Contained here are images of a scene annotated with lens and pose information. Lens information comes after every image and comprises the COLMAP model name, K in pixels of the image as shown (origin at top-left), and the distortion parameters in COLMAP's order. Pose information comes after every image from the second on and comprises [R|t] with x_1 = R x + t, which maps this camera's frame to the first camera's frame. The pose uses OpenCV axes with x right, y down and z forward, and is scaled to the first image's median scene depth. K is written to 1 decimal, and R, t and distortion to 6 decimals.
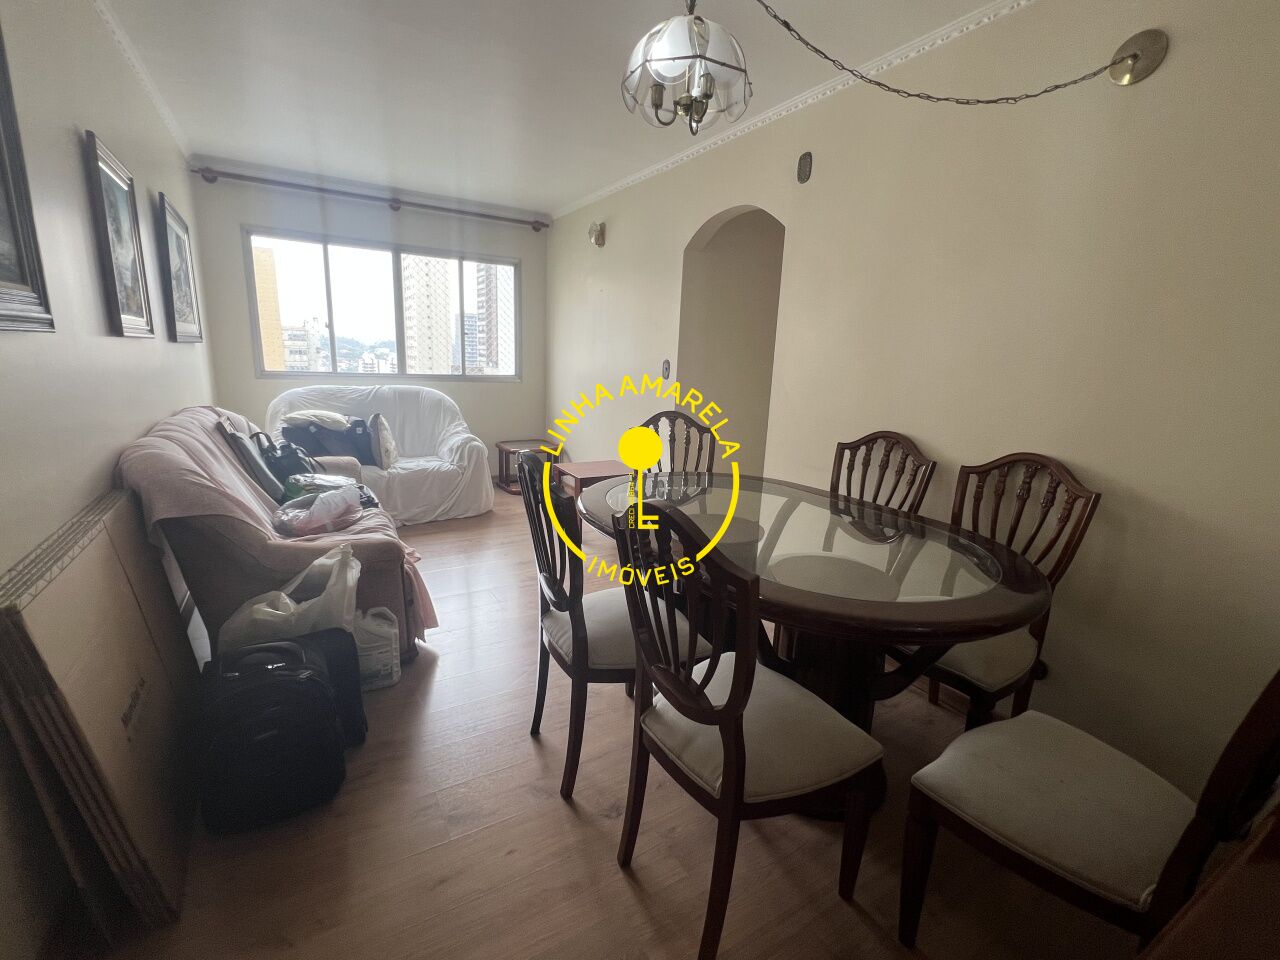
lens RADIAL K [[565.6, 0, 635.6], [0, 565.6, 480.4], [0, 0, 1]] dist [-0.003437, 0.000834]
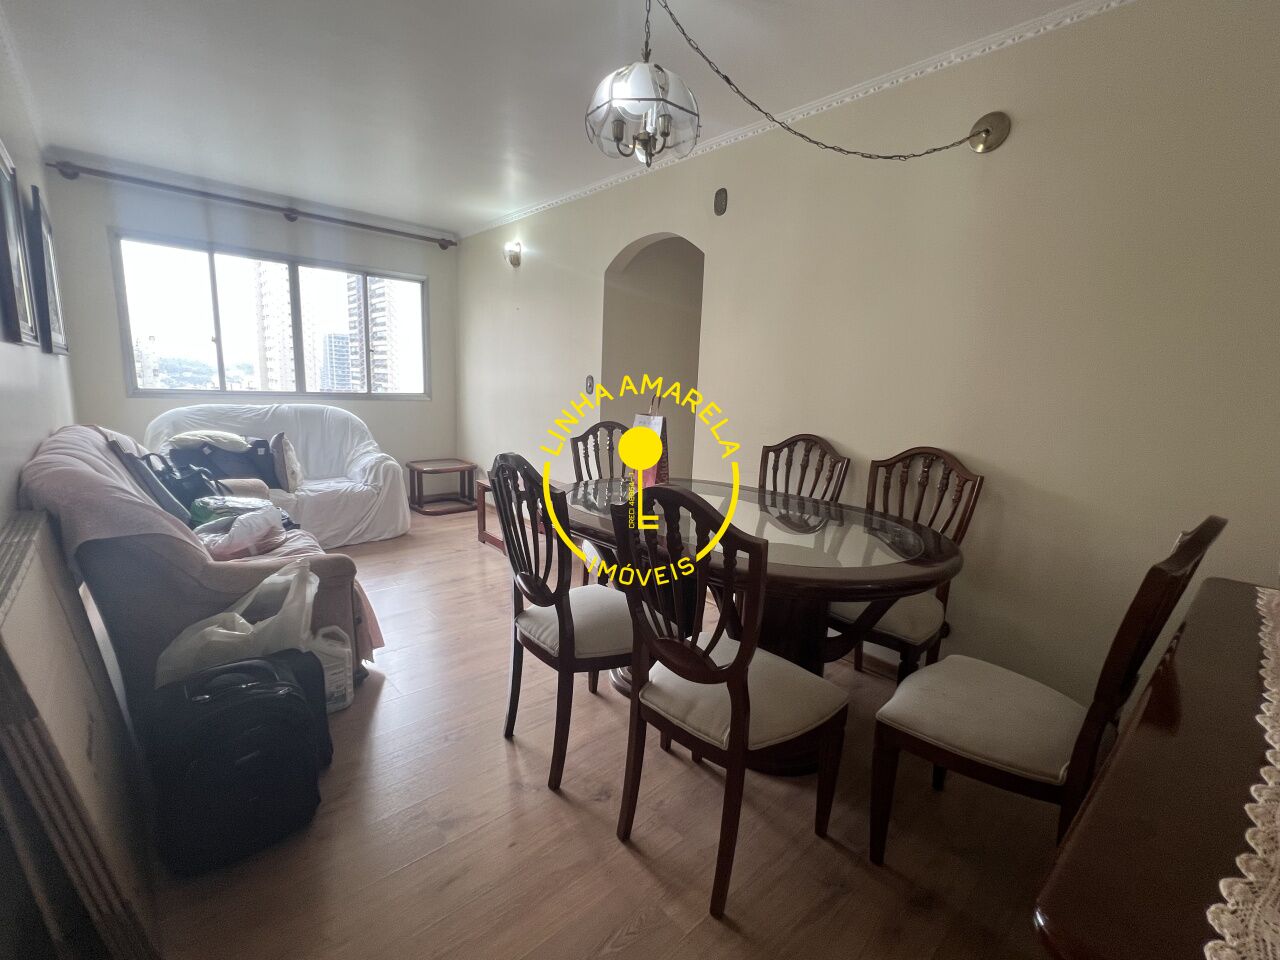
lens RADIAL K [[565.6, 0, 635.6], [0, 565.6, 480.4], [0, 0, 1]] dist [-0.003437, 0.000834]
pose [[0.980477, -0.035454, 0.193411, -0.115145], [0.043002, 0.998463, -0.034969, 0.031229], [-0.191874, 0.042603, 0.980495, -0.043487]]
